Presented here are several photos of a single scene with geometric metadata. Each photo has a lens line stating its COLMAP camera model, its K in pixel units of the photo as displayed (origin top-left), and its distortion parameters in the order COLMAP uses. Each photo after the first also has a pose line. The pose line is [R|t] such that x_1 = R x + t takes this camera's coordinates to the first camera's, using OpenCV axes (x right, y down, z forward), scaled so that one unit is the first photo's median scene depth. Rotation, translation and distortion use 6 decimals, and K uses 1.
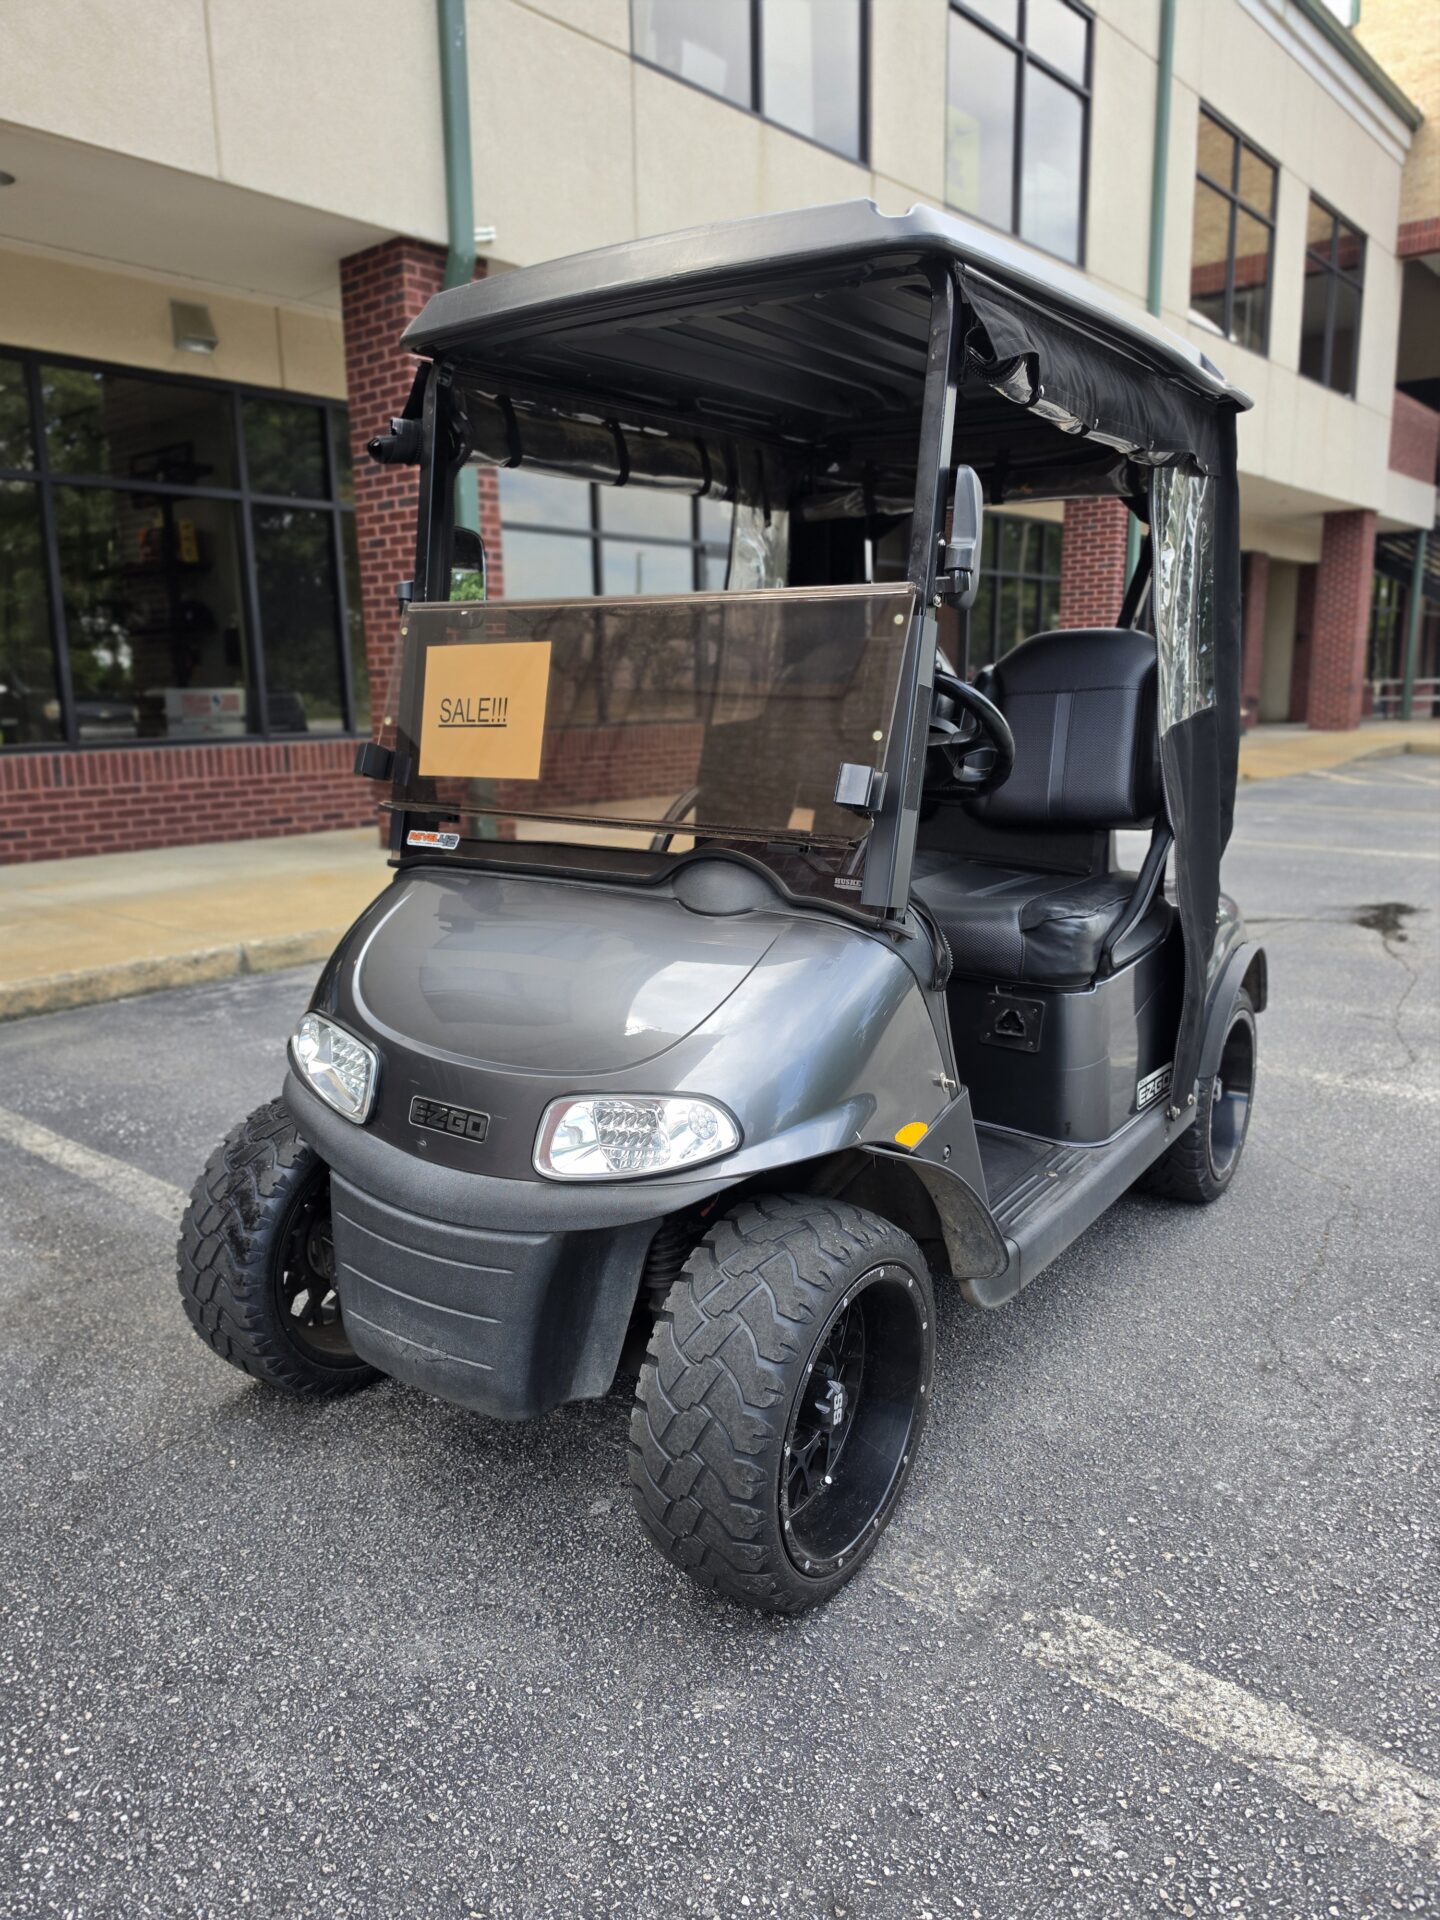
lens RADIAL K [[1340.0, 0, 705.4], [0, 1340.0, 997.5], [0, 0, 1]] dist [0.027575, -0.037600]
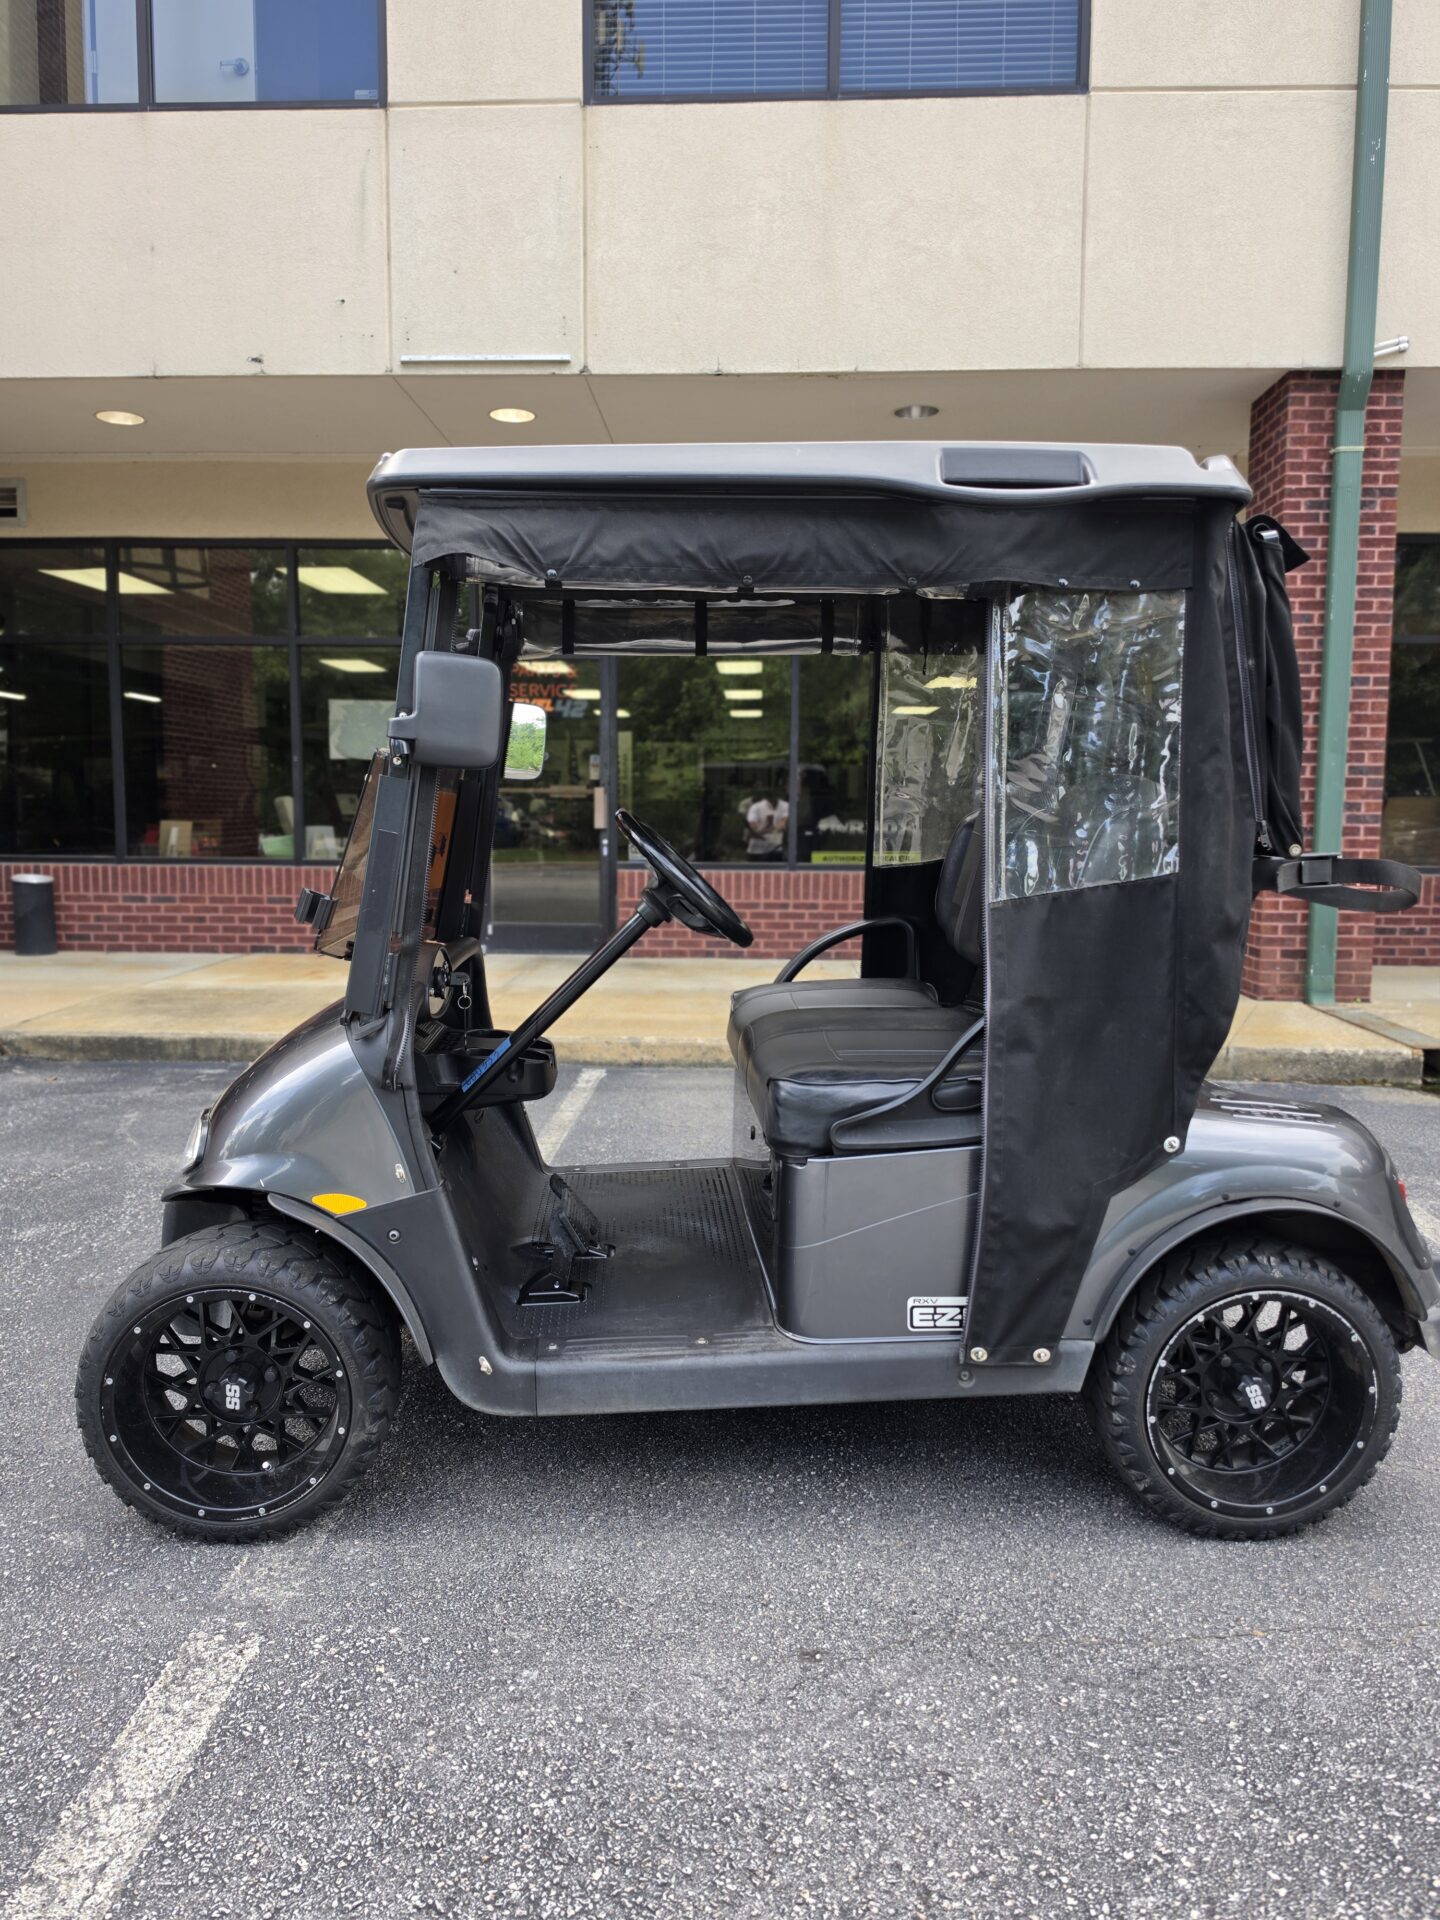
lens RADIAL K [[1340.0, 0, 705.4], [0, 1340.0, 997.5], [0, 0, 1]] dist [0.027575, -0.037600]
pose [[0.609241, 0.129449, -0.782348, 0.400425], [-0.198570, 0.980058, 0.007529, -0.047521], [0.767721, 0.150764, 0.622796, 0.152990]]
